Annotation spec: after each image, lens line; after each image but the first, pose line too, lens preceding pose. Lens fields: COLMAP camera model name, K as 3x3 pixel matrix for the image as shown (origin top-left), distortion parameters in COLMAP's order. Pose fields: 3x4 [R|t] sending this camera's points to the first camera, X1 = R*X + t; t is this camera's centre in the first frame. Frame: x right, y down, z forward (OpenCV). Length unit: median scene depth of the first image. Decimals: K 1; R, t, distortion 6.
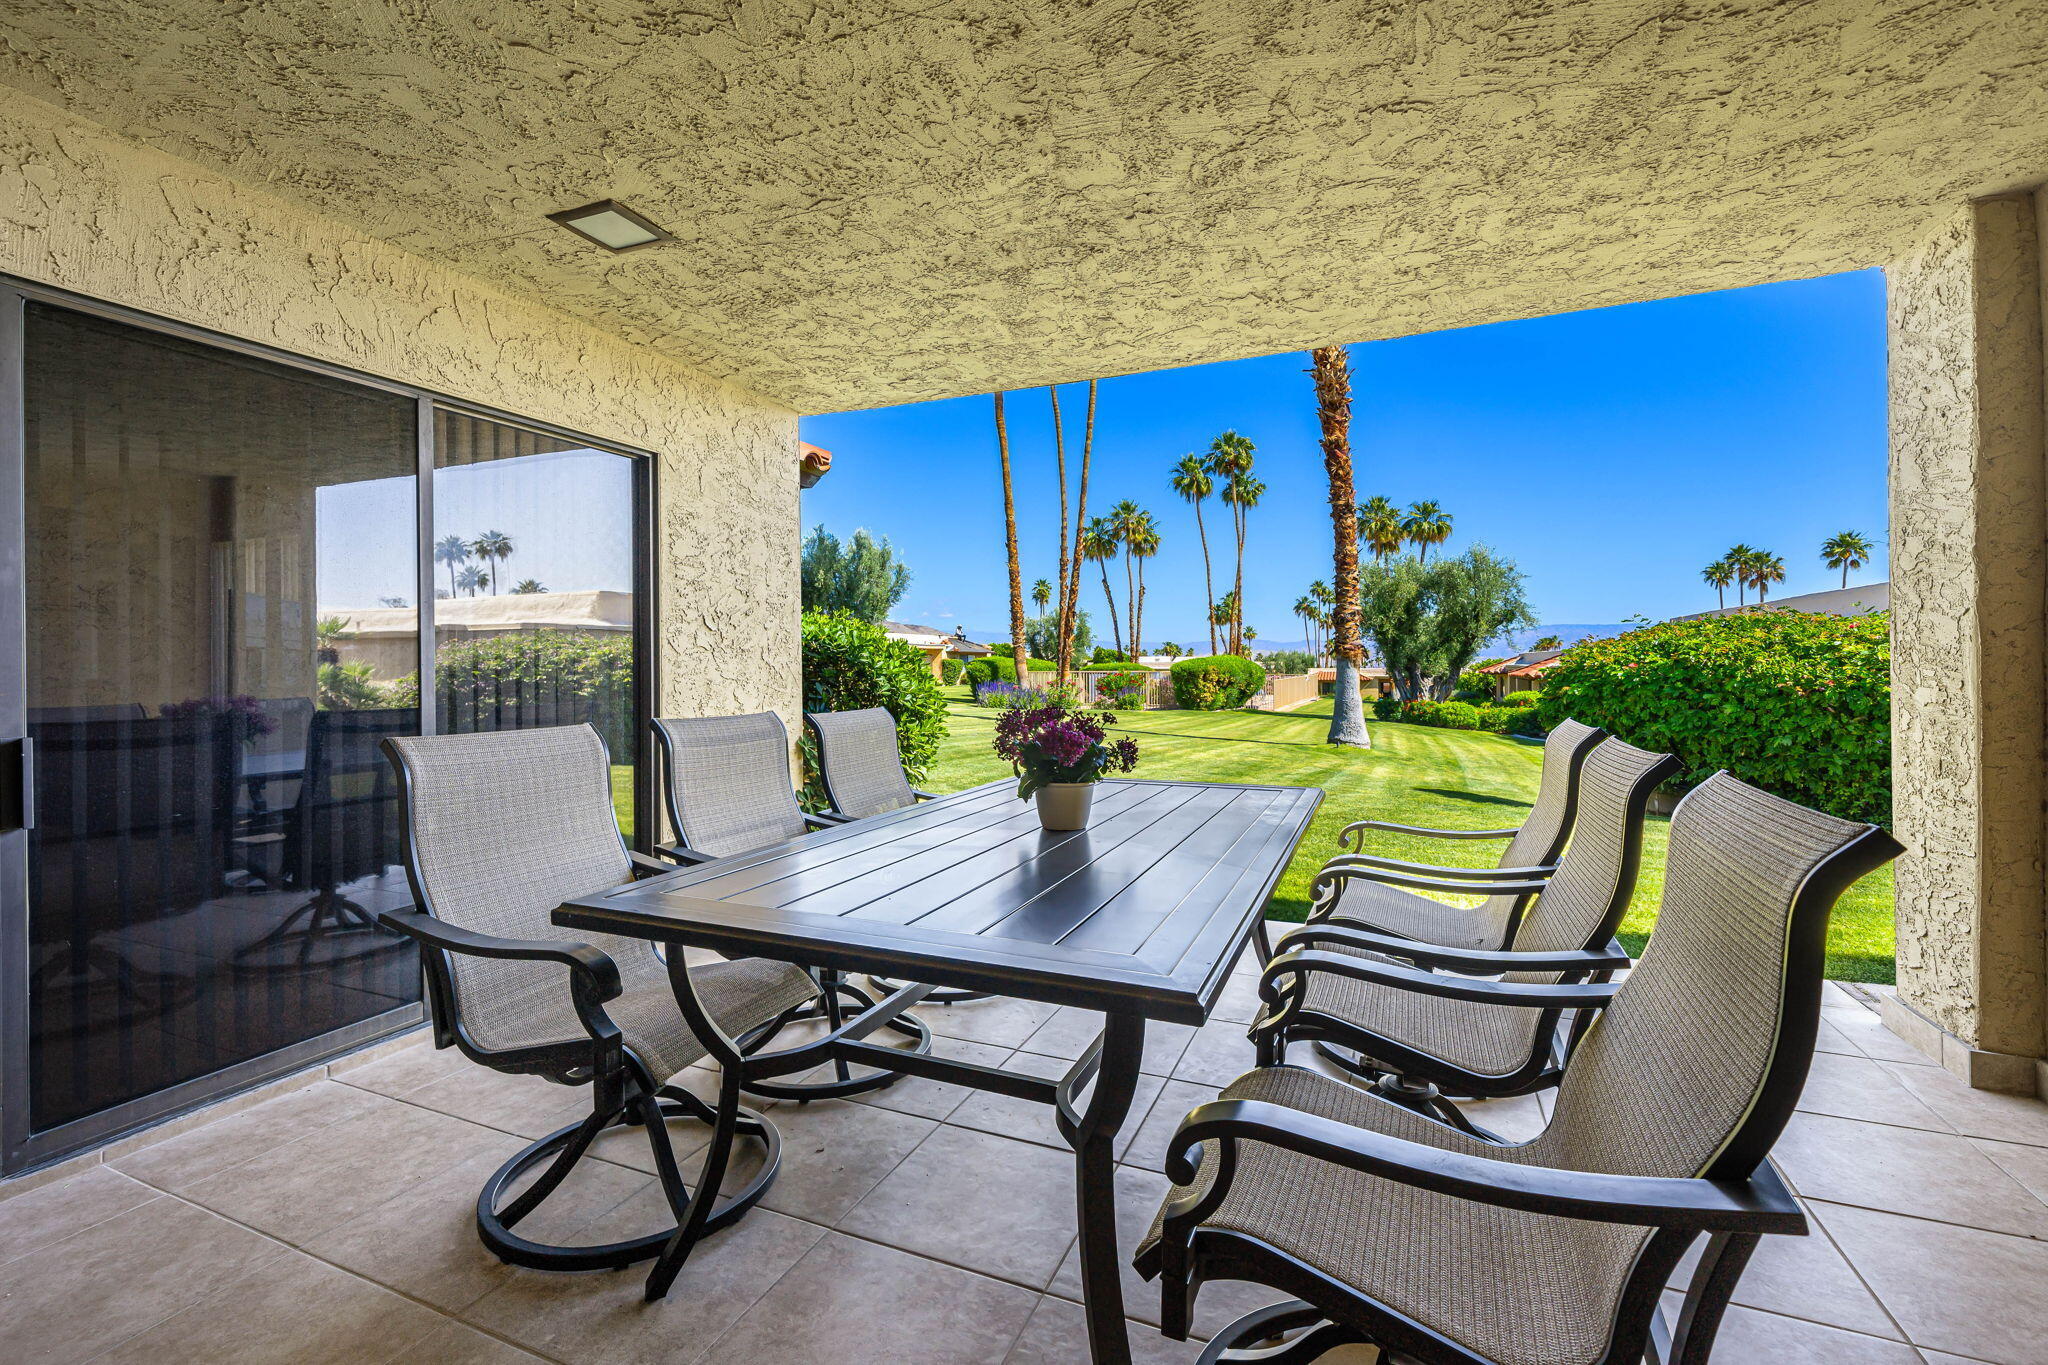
lens RADIAL K [[819.1, 0, 1007.0], [0, 819.1, 655.4], [0, 0, 1]] dist [-0.000921, -0.000513]
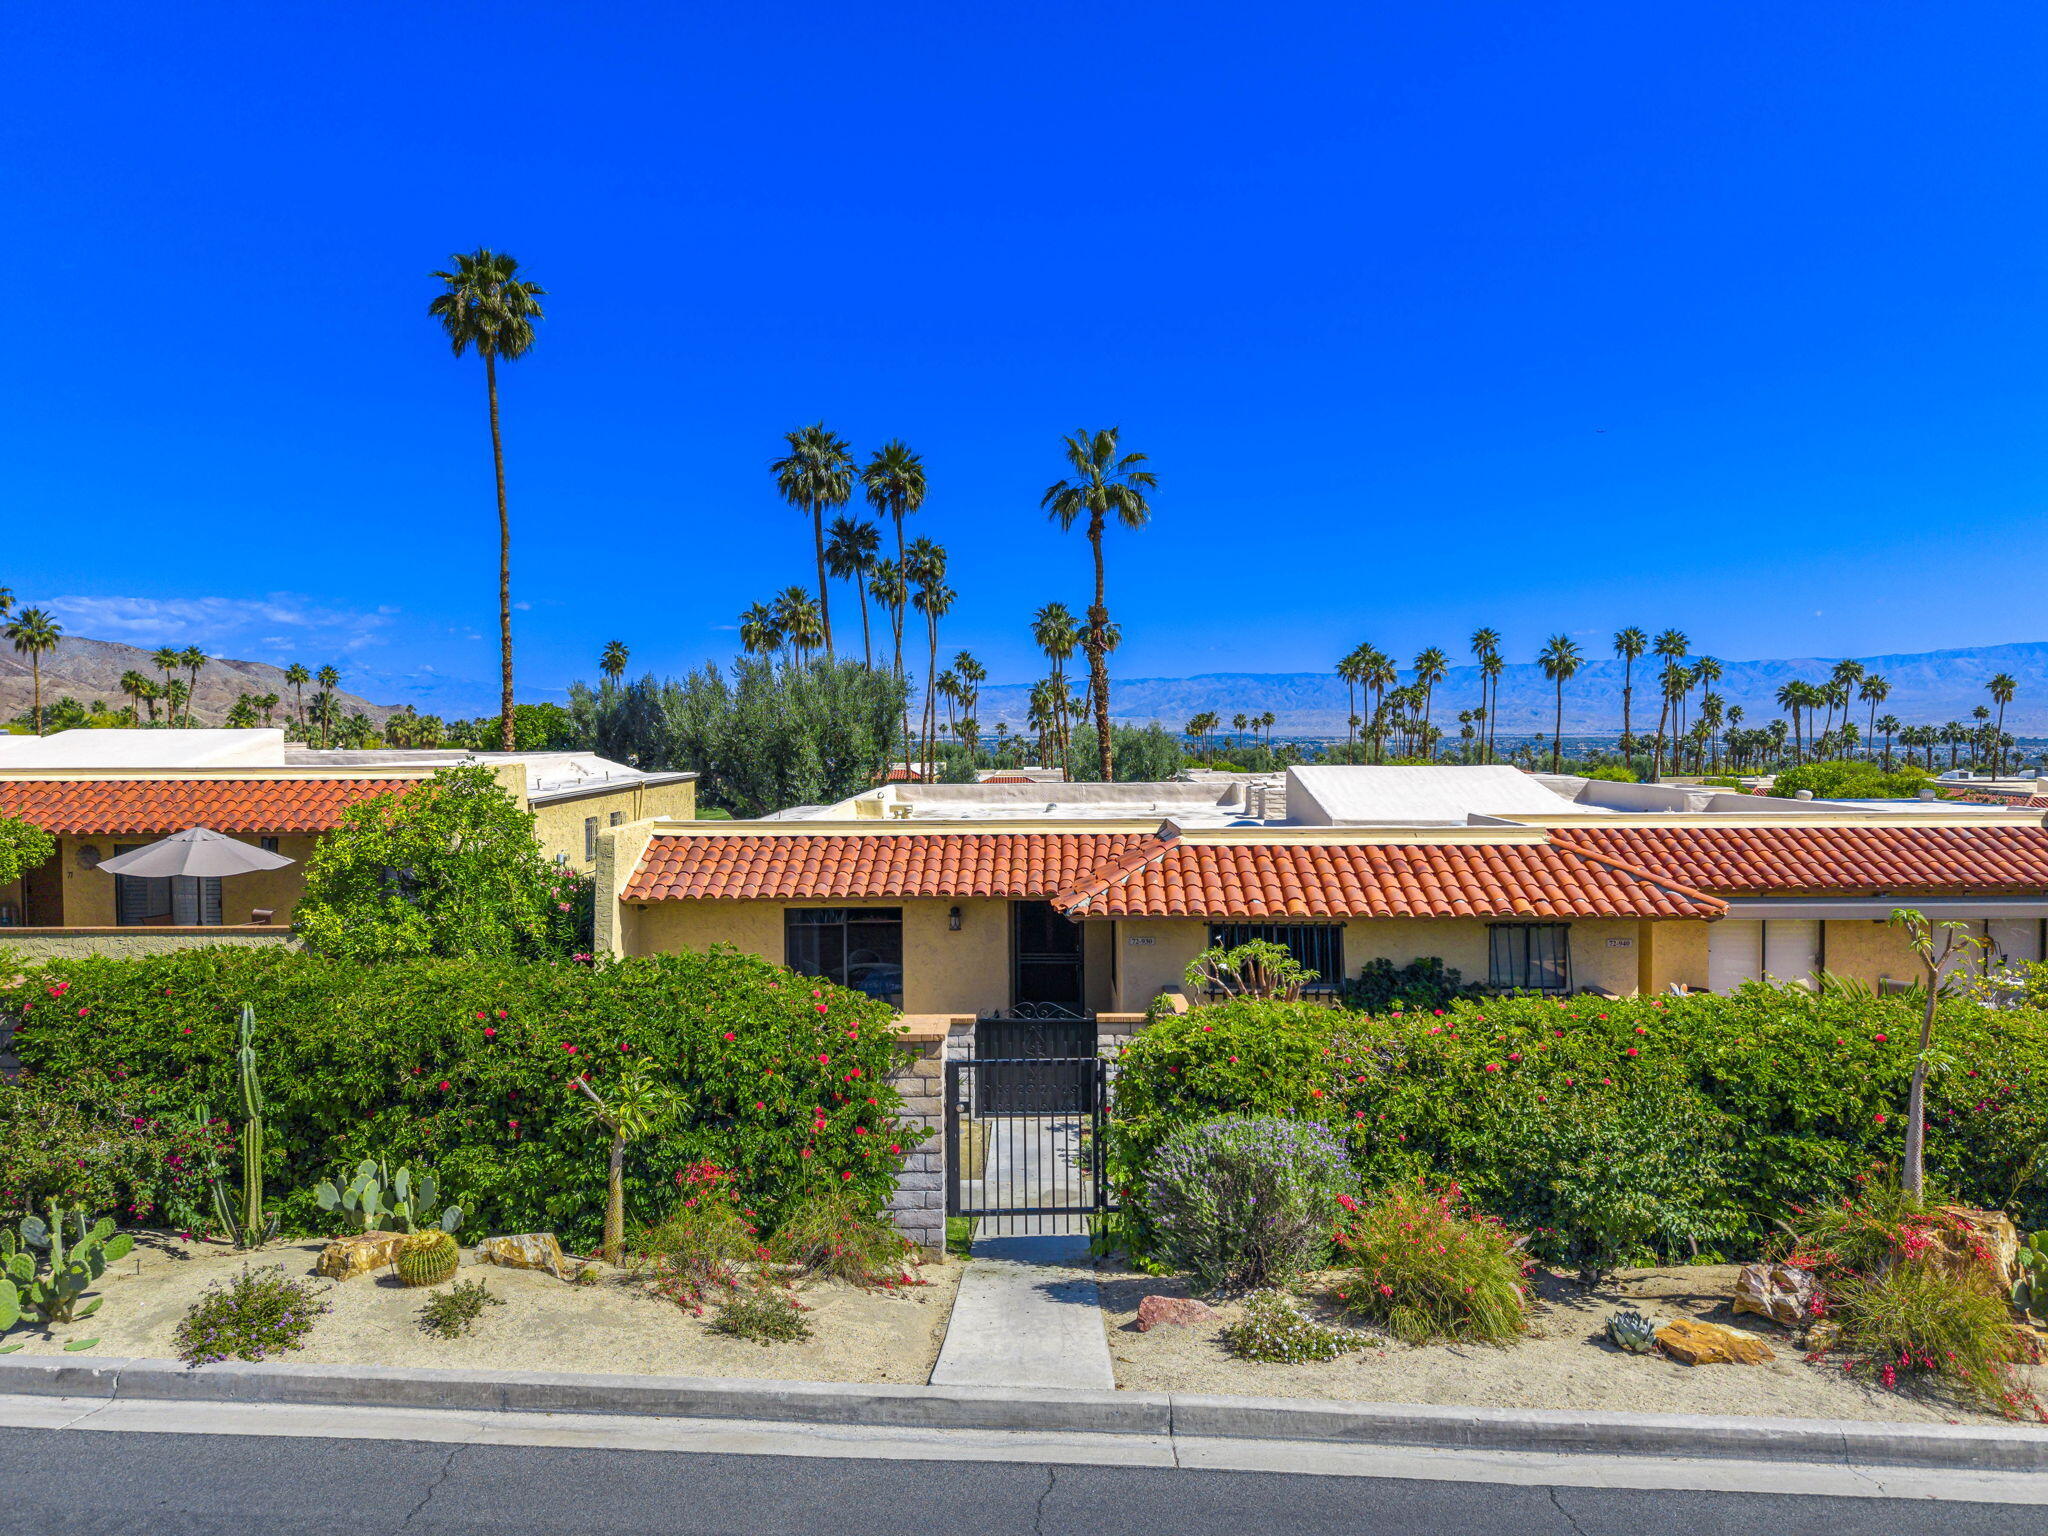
lens RADIAL K [[1384.1, 0, 1019.2], [0, 1384.1, 759.4], [0, 0, 1]] dist [0.009986, 0.002490]
pose [[0.902324, -0.013073, 0.430860, -0.660495], [-0.002417, 0.999371, 0.035383, -0.142977], [-0.431052, -0.032969, 0.901725, -1.040365]]
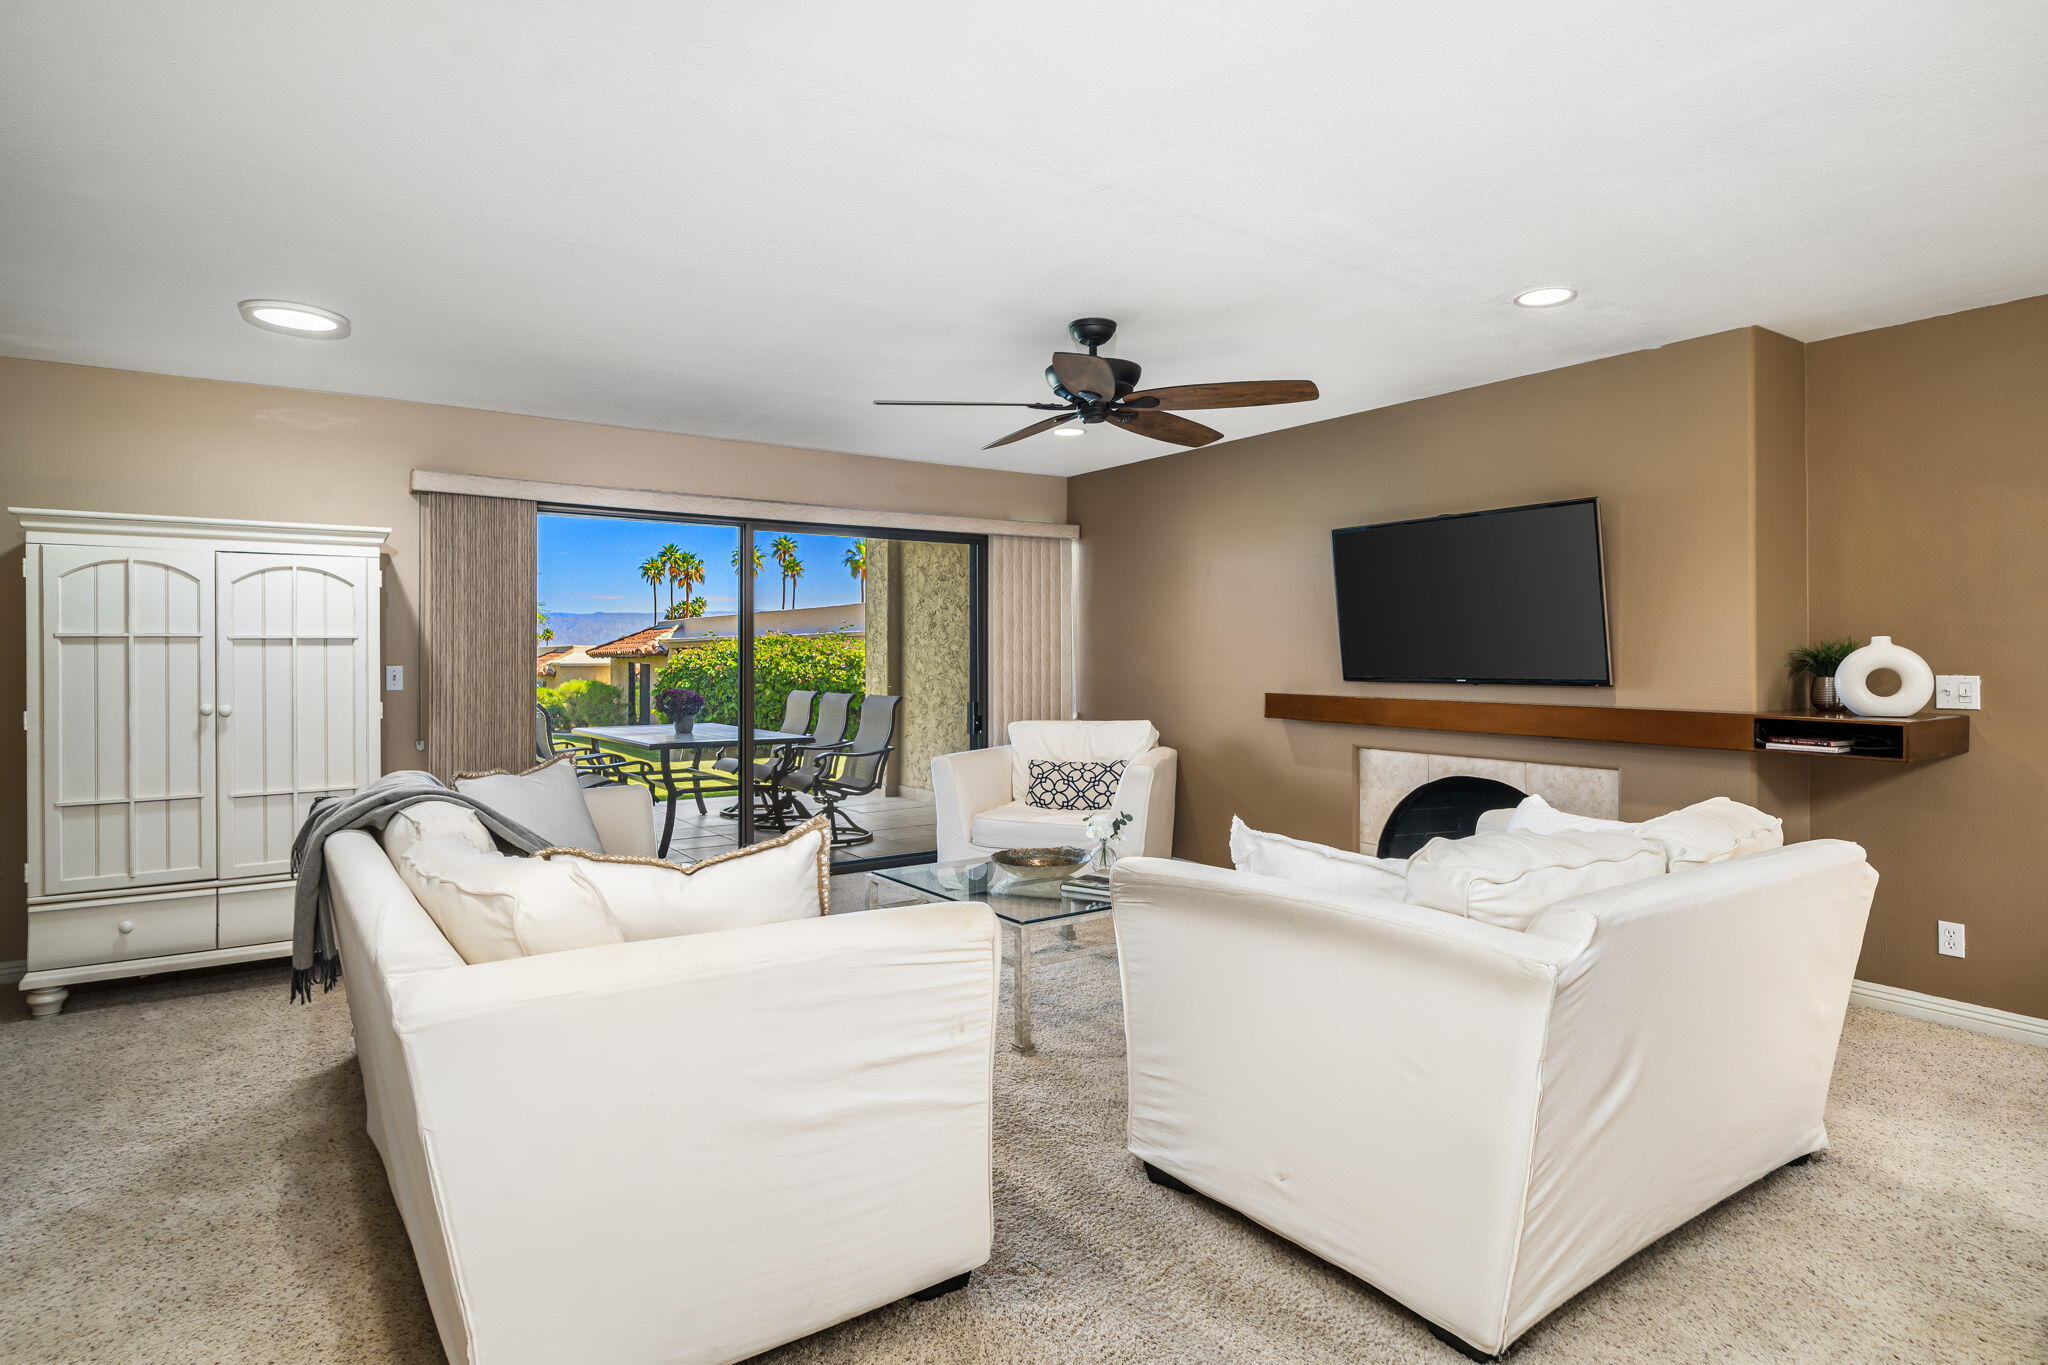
lens RADIAL K [[1089.9, 0, 1007.5], [0, 1089.9, 661.7], [0, 0, 1]] dist [0.006418, 0.002026]
pose [[0.498242, -0.005368, 0.867022, -0.167487], [-0.006746, 0.999927, 0.010068, -0.004922], [-0.867012, -0.010865, 0.498169, -0.114021]]
